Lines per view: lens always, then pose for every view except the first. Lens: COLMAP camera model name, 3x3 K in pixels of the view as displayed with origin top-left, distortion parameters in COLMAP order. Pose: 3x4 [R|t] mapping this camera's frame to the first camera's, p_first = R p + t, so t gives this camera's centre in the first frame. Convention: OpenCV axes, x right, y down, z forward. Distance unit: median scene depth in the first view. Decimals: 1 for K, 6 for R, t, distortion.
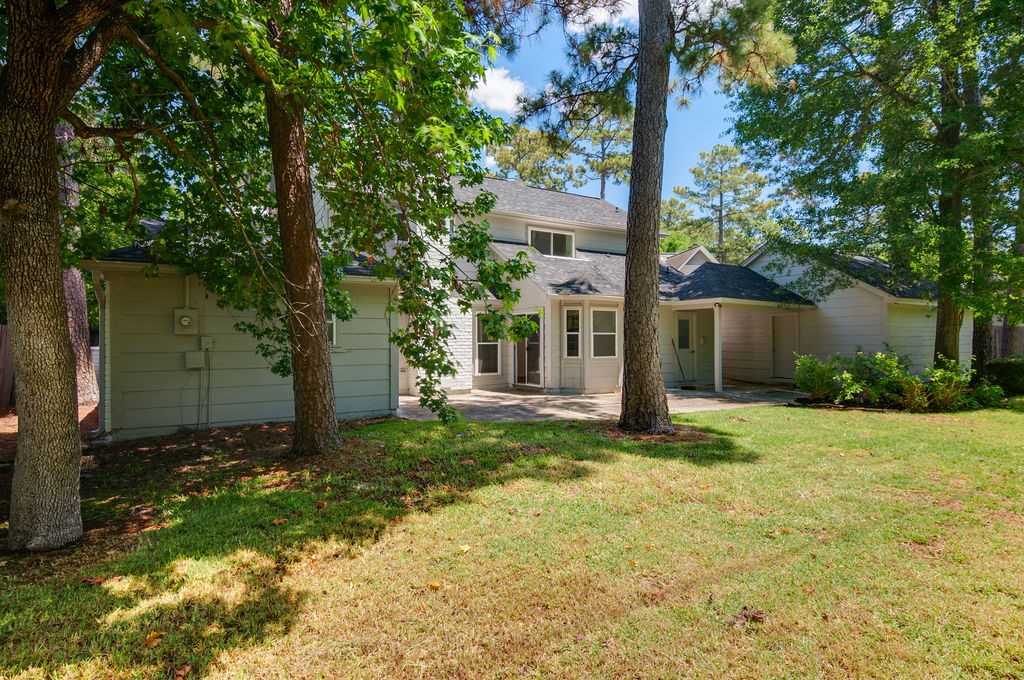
lens RADIAL K [[517.7, 0, 515.5], [0, 517.7, 342.0], [0, 0, 1]] dist [-0.012278, -0.001330]
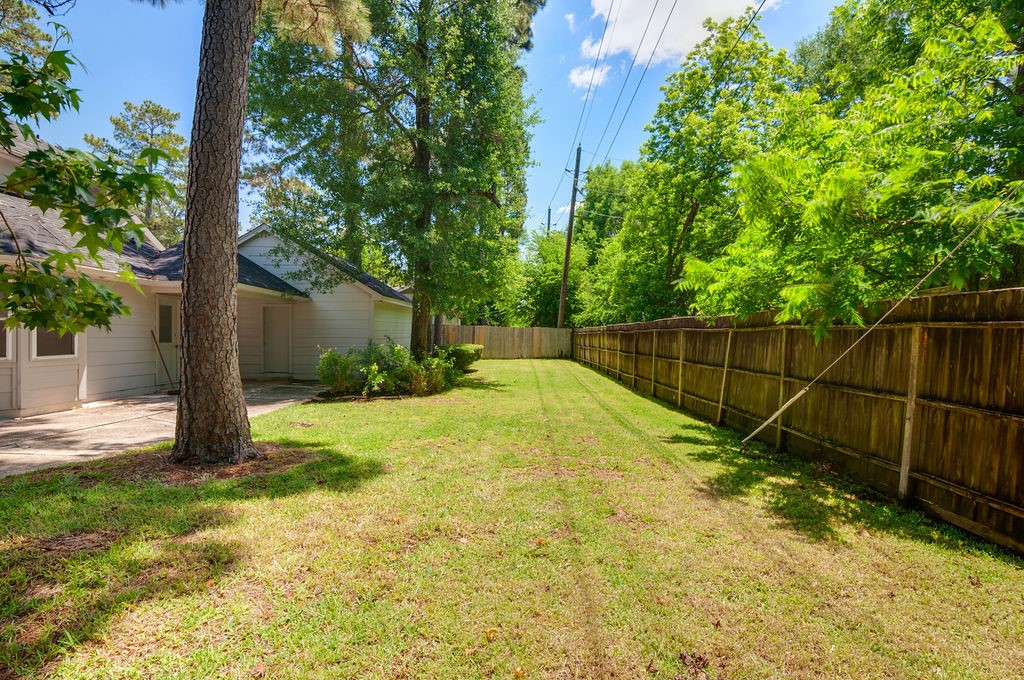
lens RADIAL K [[517.7, 0, 515.8], [0, 517.7, 342.0], [0, 0, 1]] dist [-0.012278, -0.001330]
pose [[0.512412, -0.007737, 0.858705, -0.086656], [-0.005689, 0.999907, 0.012404, -0.000917], [-0.858721, -0.011241, 0.512320, 0.173044]]
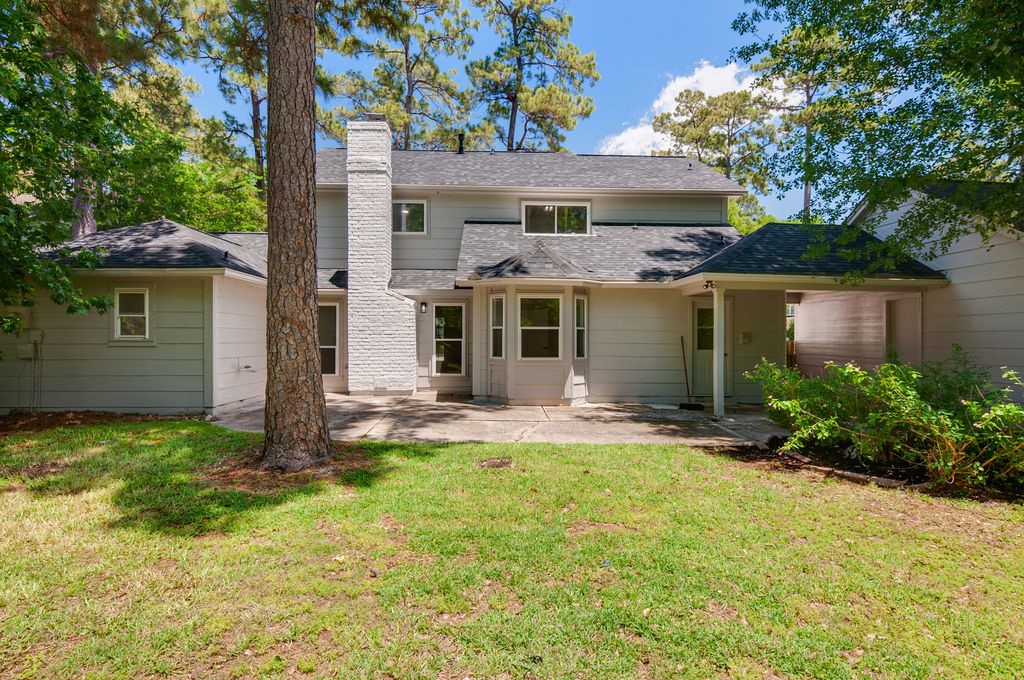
lens RADIAL K [[517.7, 0, 514.6], [0, 517.7, 340.7], [0, 0, 1]] dist [-0.012278, -0.001330]
pose [[0.880621, 0.009249, -0.473732, 0.510361], [-0.007873, 0.999957, 0.004888, -0.000892], [0.473757, -0.000575, 0.880656, 0.312609]]
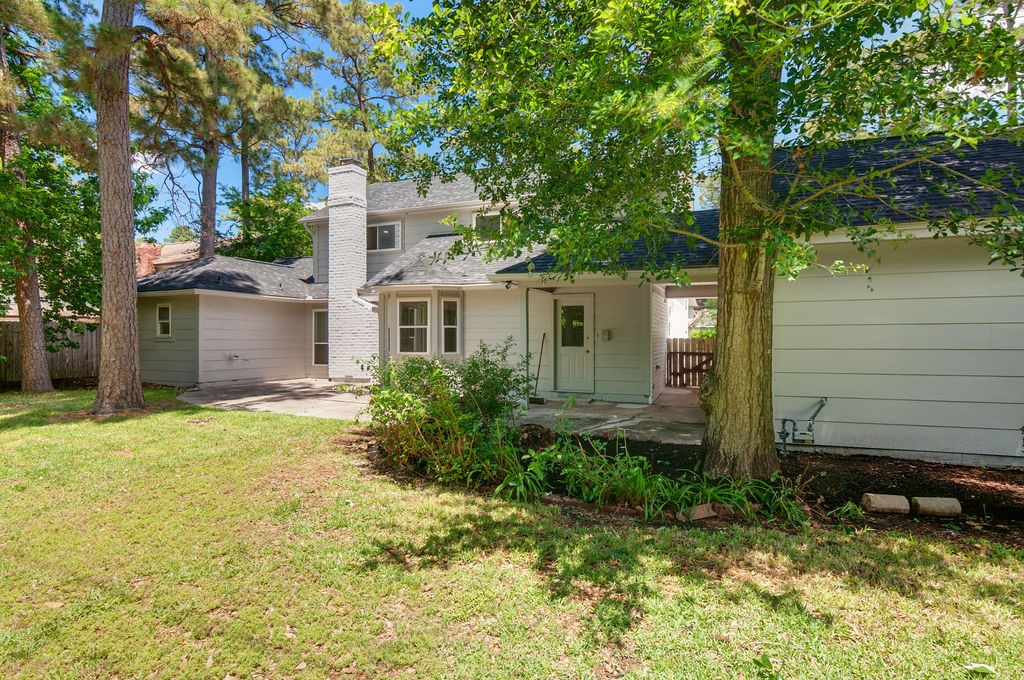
lens RADIAL K [[517.7, 0, 513.7], [0, 517.7, 336.2], [0, 0, 1]] dist [-0.012278, -0.001330]
pose [[0.603473, 0.002824, -0.797378, 1.011199], [-0.006352, 0.999979, -0.001265, 0.000072], [0.797358, 0.005829, 0.603479, 0.606120]]
